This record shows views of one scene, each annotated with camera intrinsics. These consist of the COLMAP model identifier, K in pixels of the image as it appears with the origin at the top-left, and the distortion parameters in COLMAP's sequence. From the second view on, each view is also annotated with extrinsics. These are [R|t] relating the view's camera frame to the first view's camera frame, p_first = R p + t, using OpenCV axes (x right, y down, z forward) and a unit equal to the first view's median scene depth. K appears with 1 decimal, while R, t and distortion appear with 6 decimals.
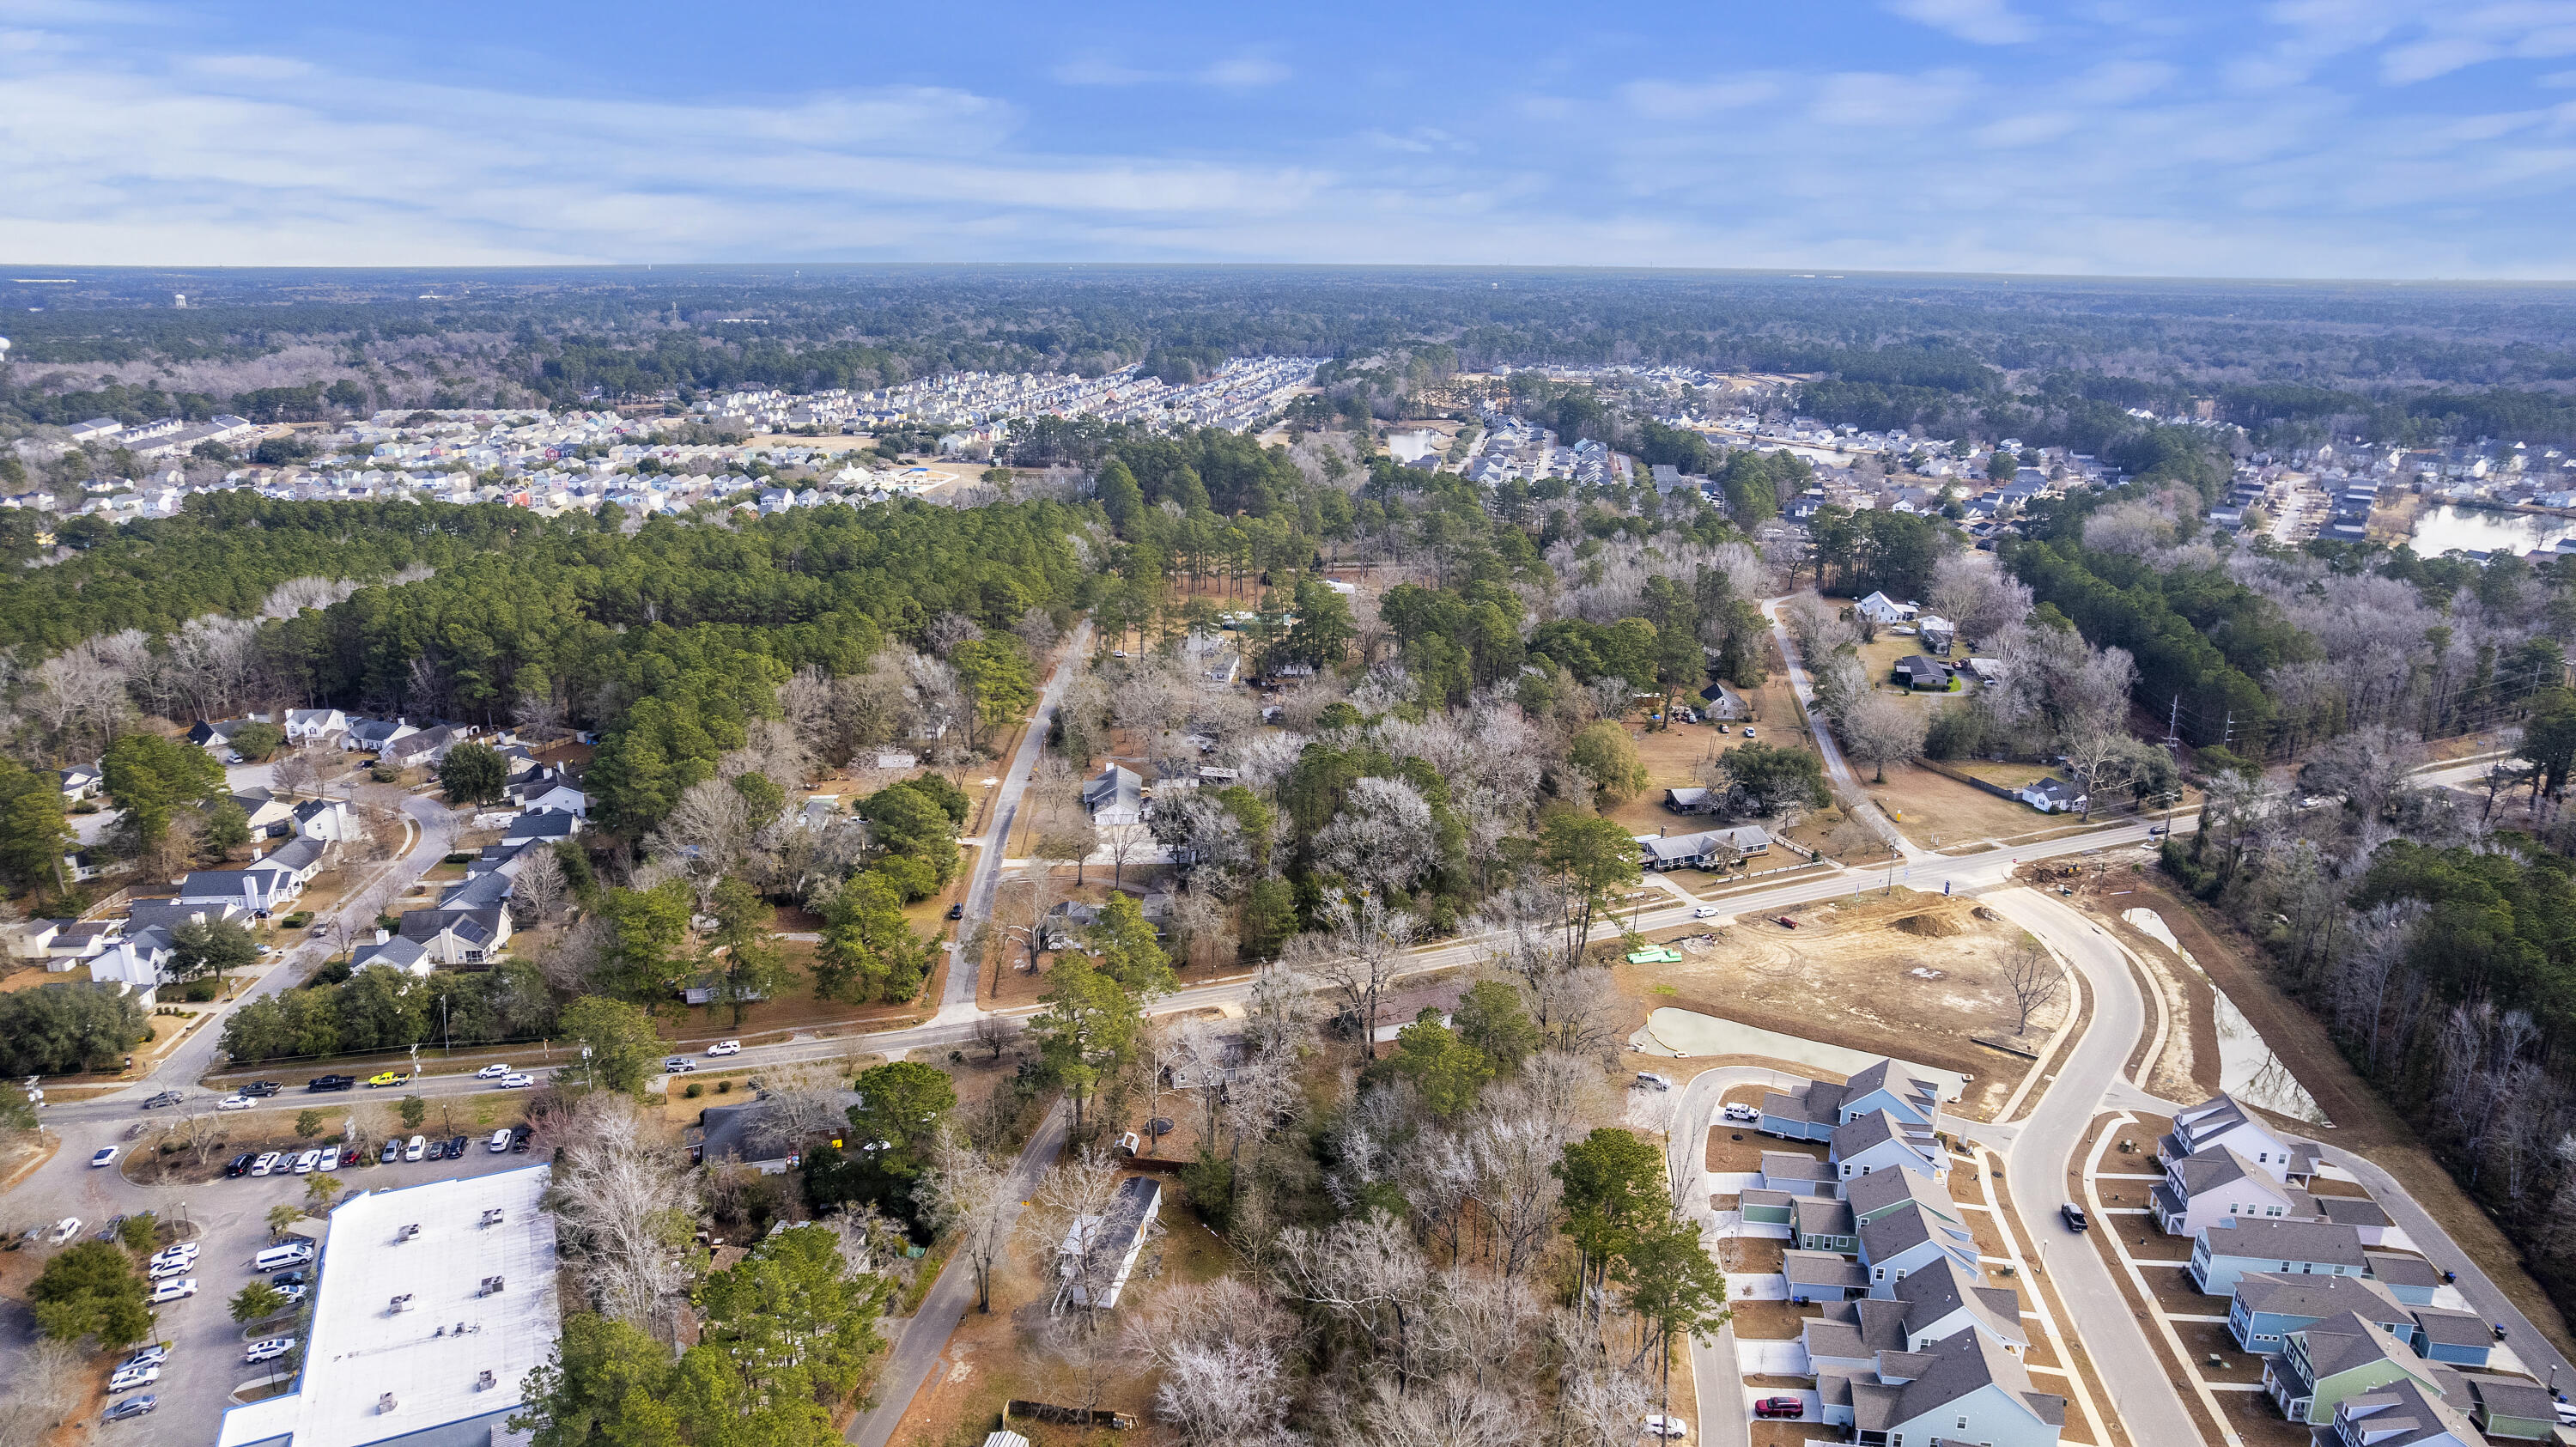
lens RADIAL K [[1654.5, 0, 1296.3], [0, 1654.5, 727.0], [0, 0, 1]] dist [-0.057515, 0.029004]
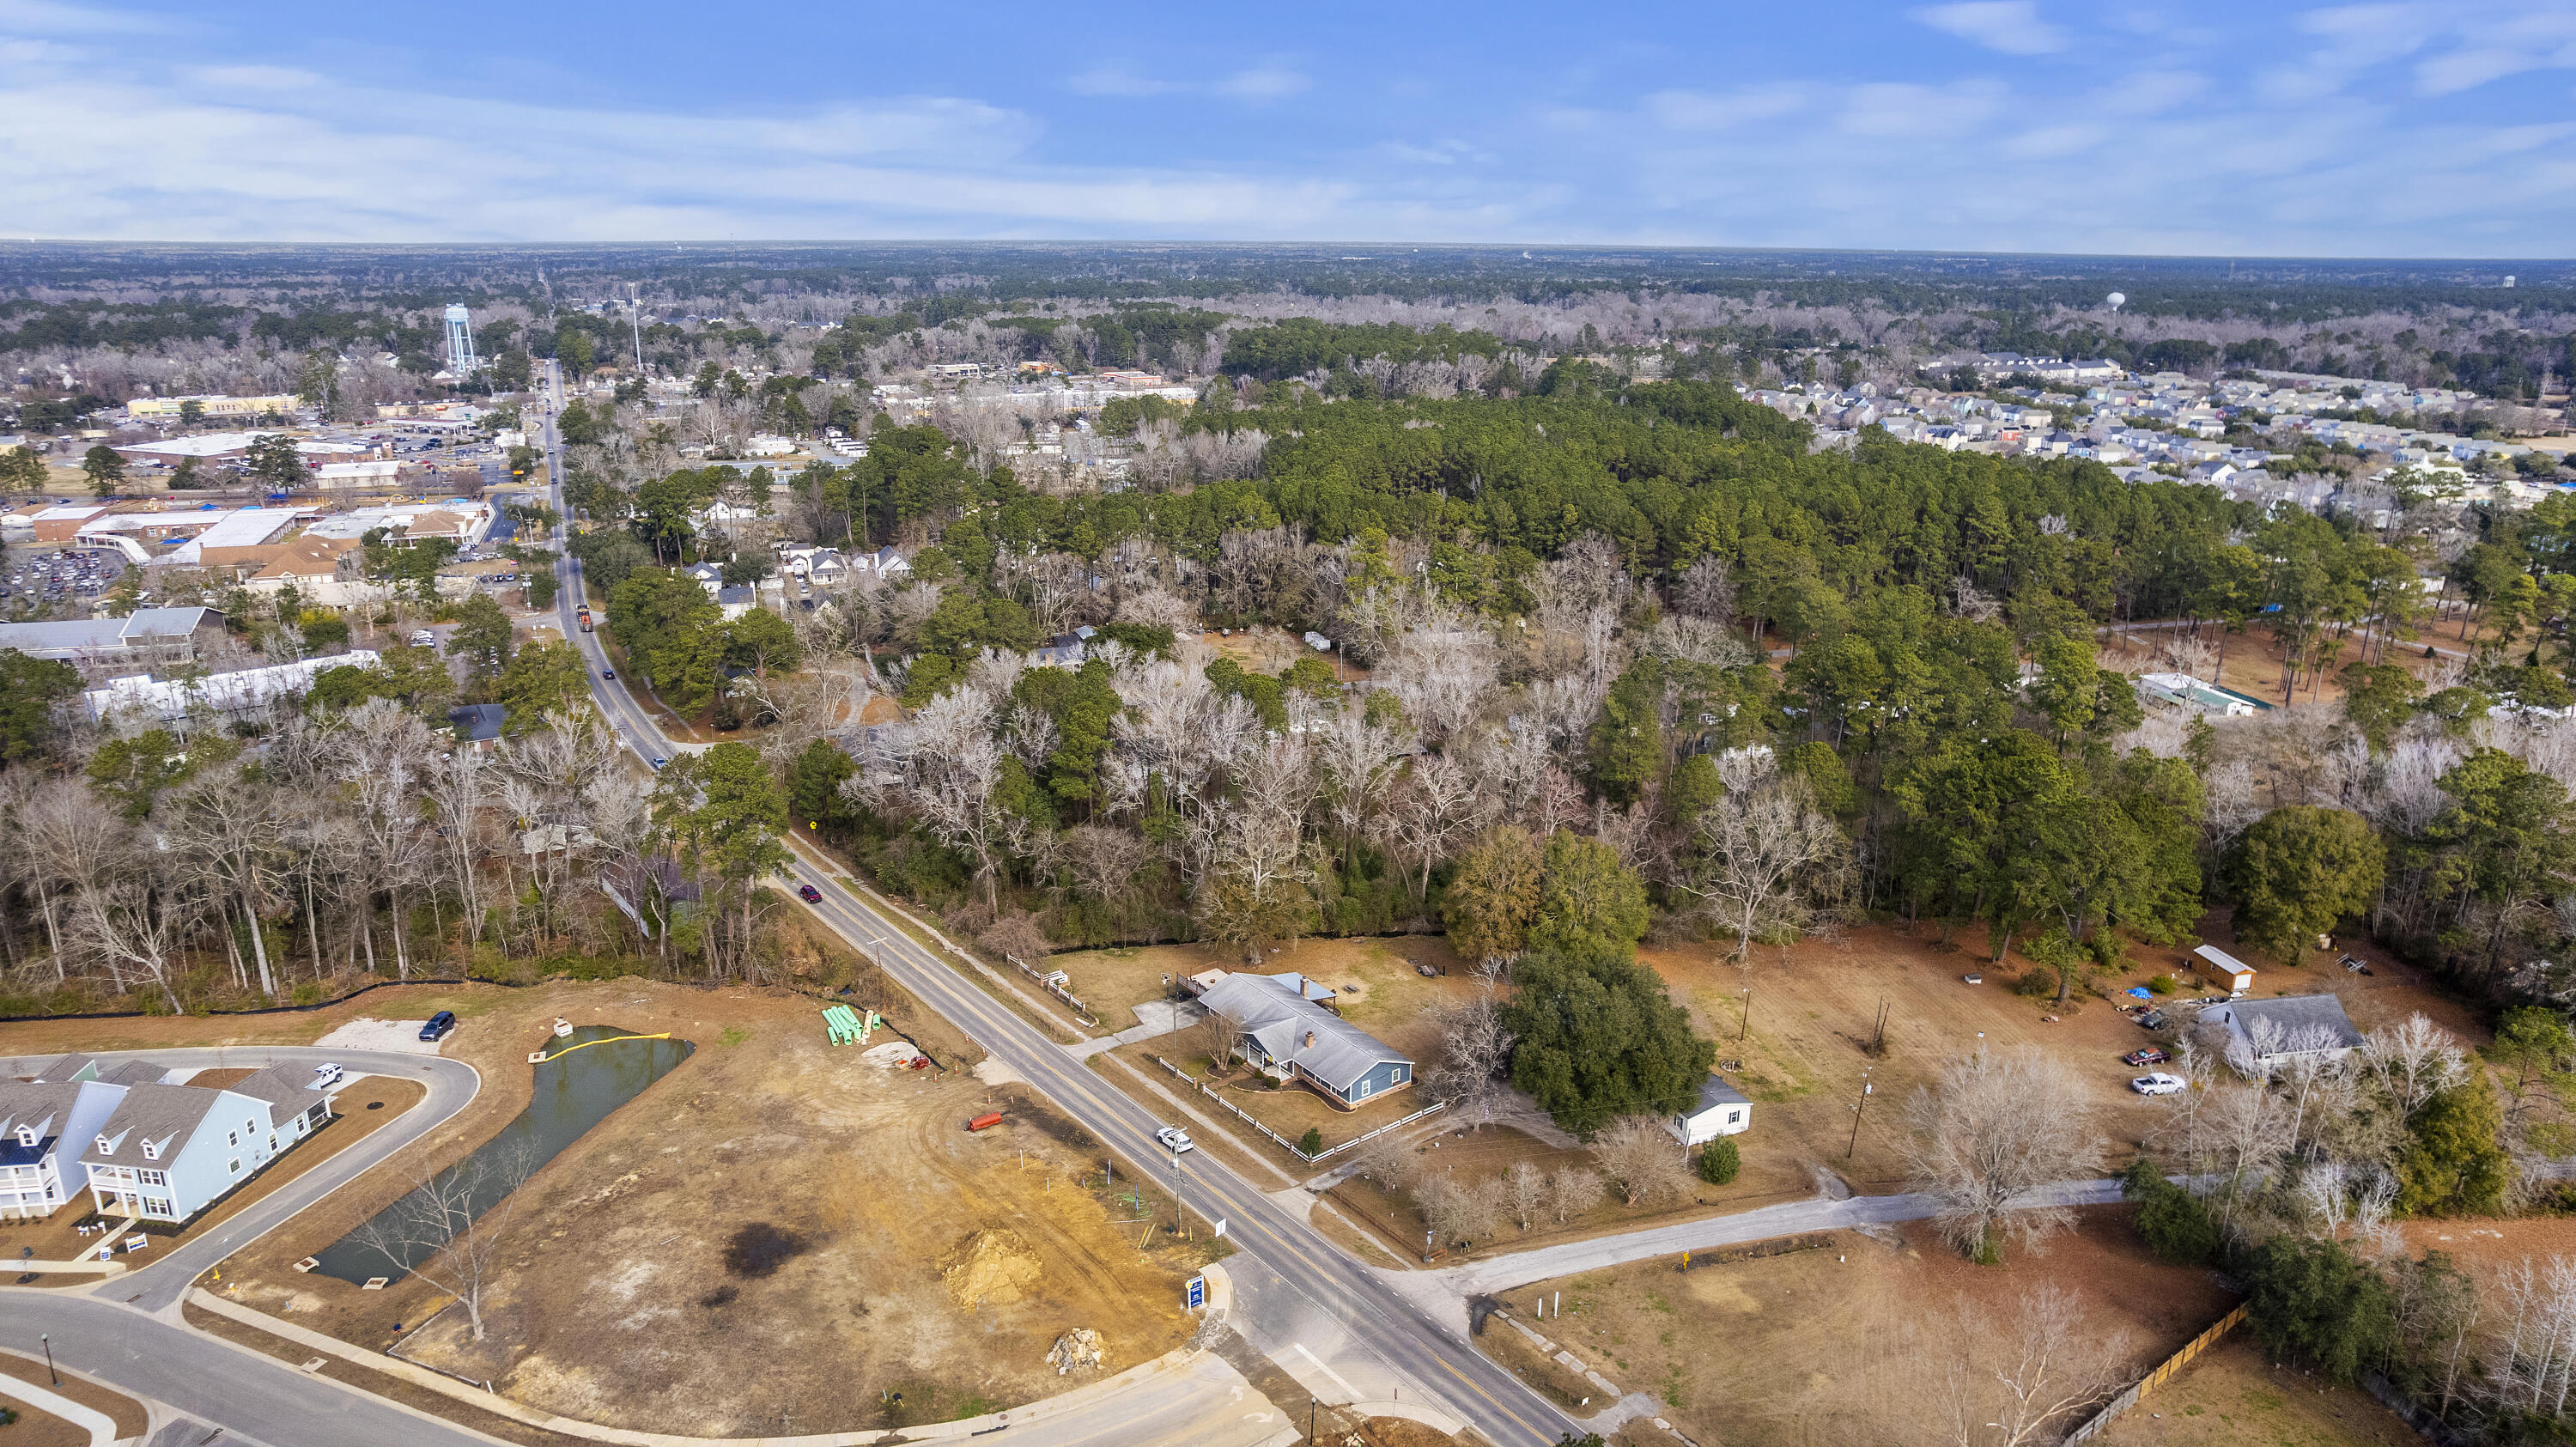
lens RADIAL K [[1660.7, 0, 1297.6], [0, 1660.7, 719.0], [0, 0, 1]] dist [-0.083121, 0.078775]
pose [[0.264575, 0.269159, -0.926042, 0.676790], [-0.272454, 0.942003, 0.195957, -0.126137], [0.925078, 0.200458, 0.322564, 0.739201]]
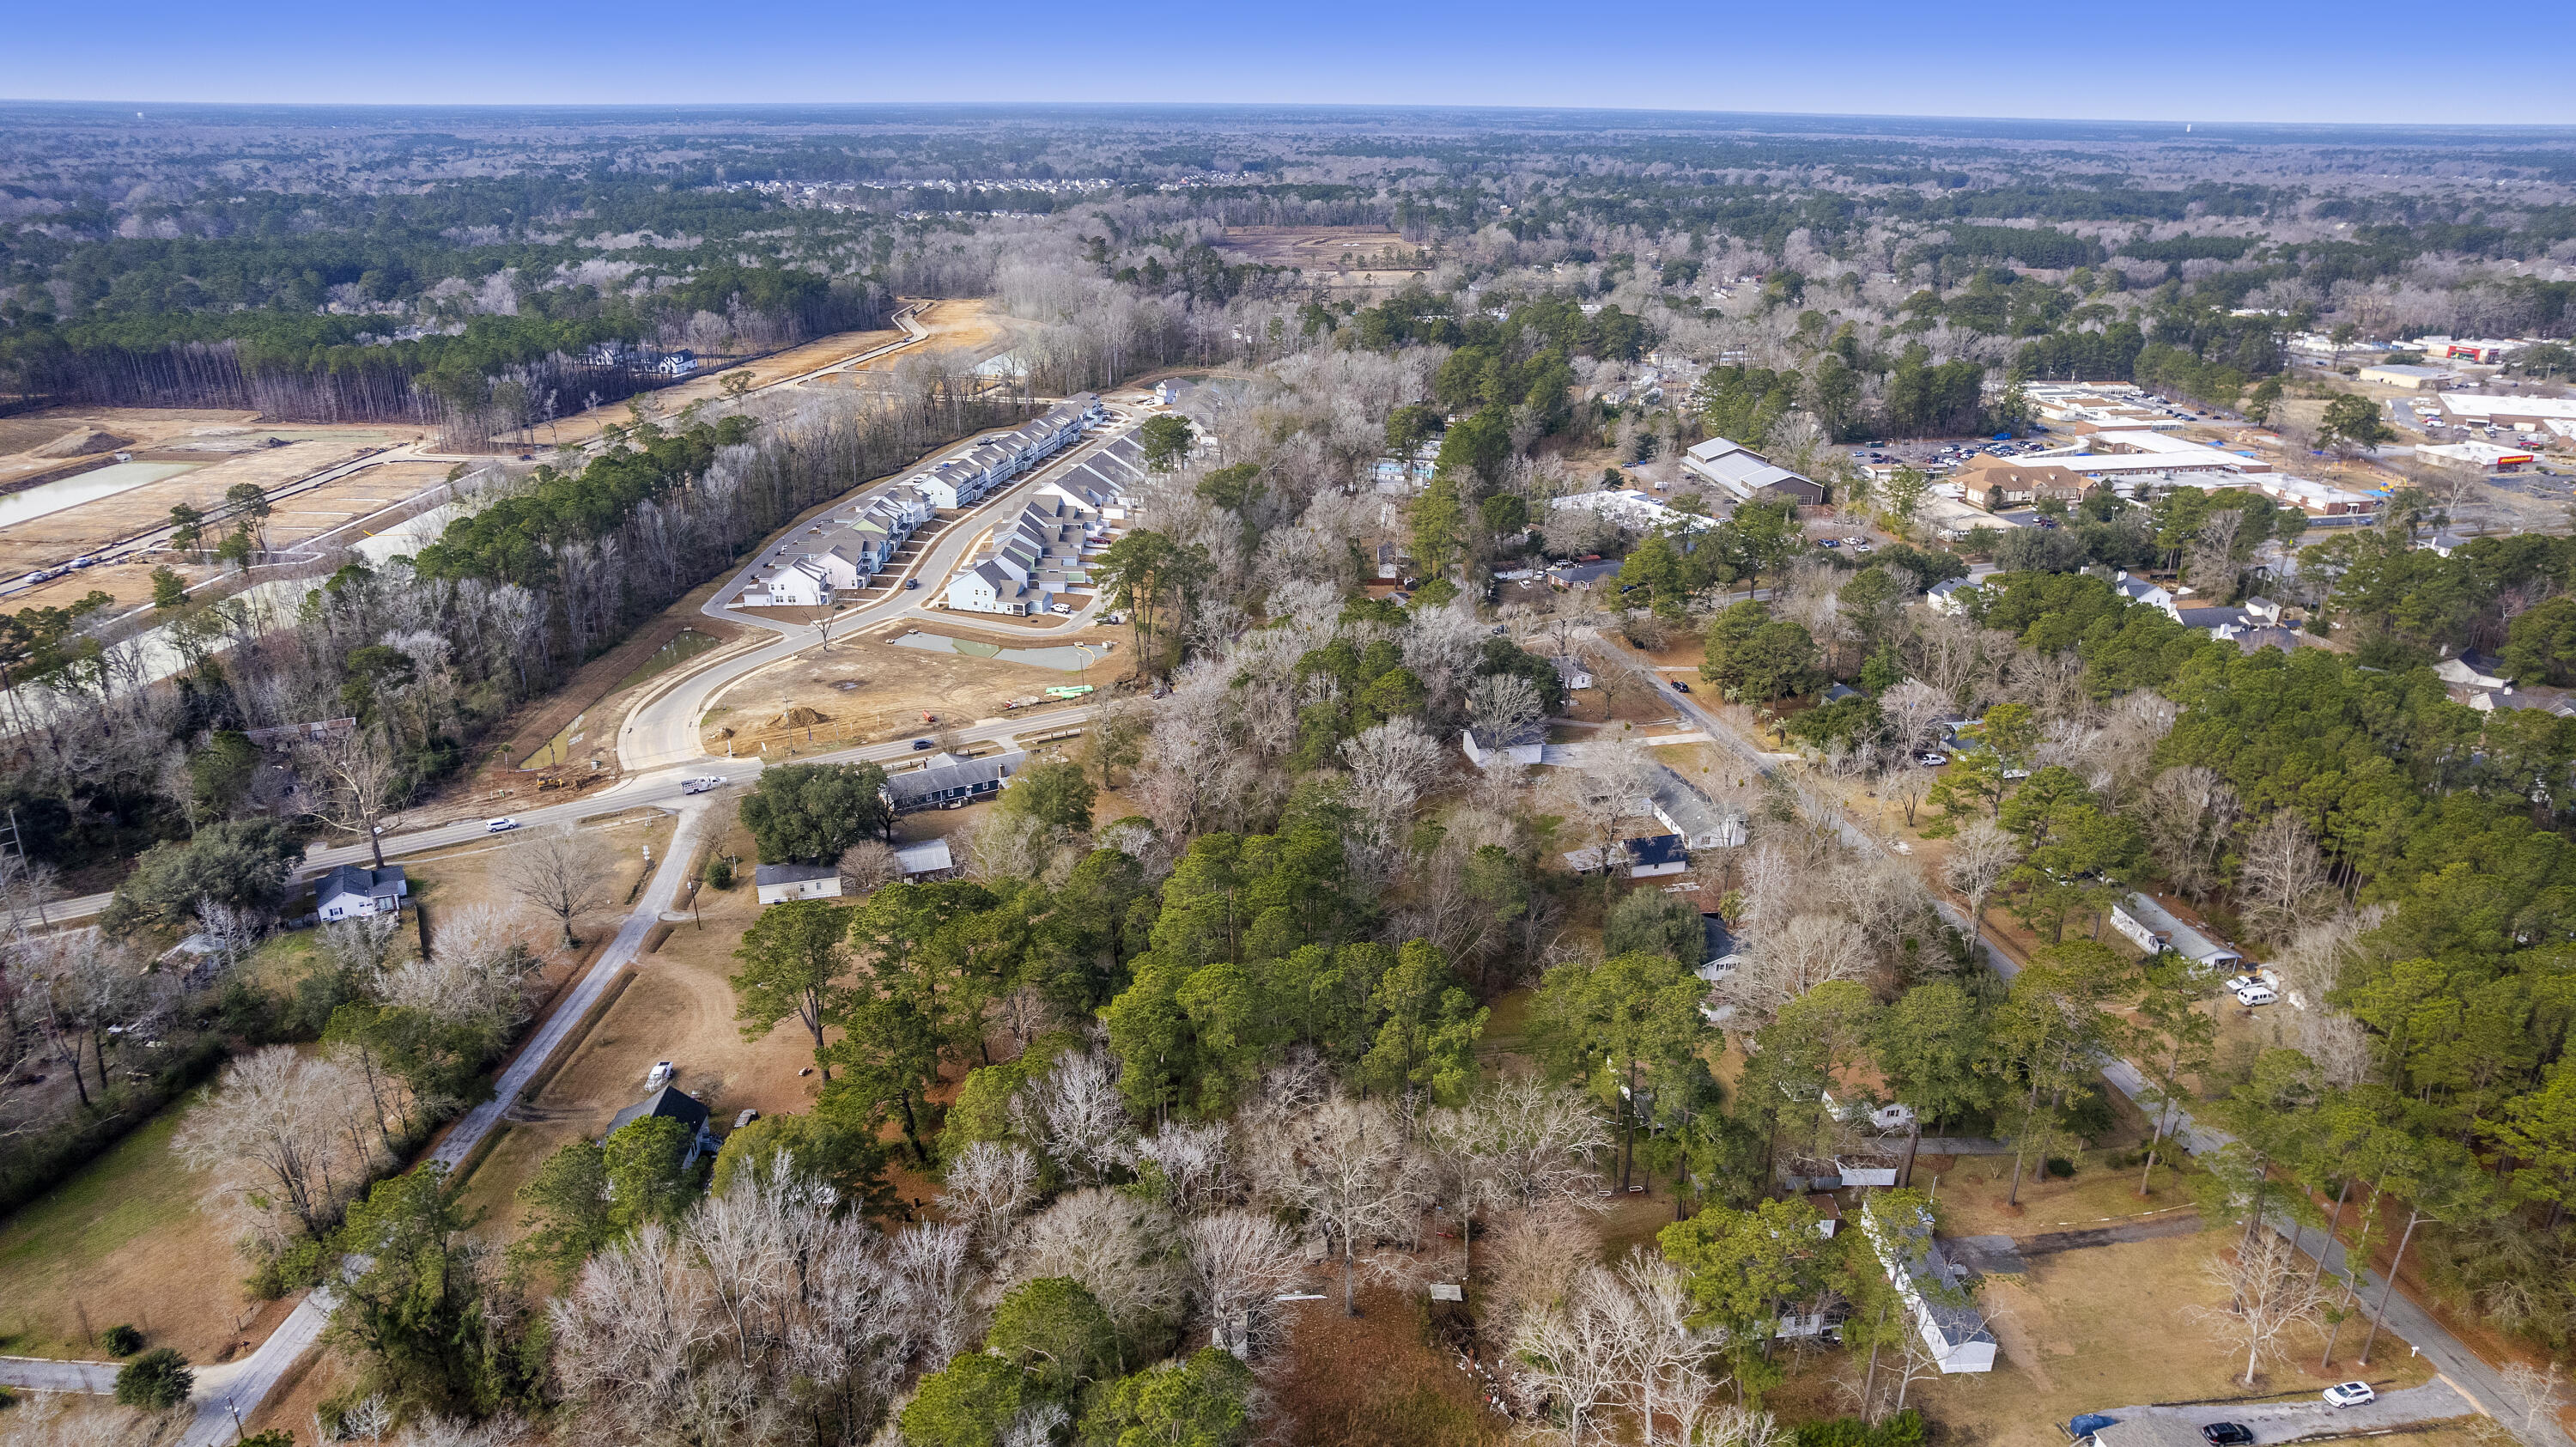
lens RADIAL K [[1660.7, 0, 1297.6], [0, 1660.7, 719.0], [0, 0, 1]] dist [-0.083121, 0.078775]
pose [[-0.989028, 0.012866, -0.147169, 0.181776], [-0.078969, 0.795884, 0.600276, -0.454579], [0.124853, 0.605312, -0.786136, 1.557045]]
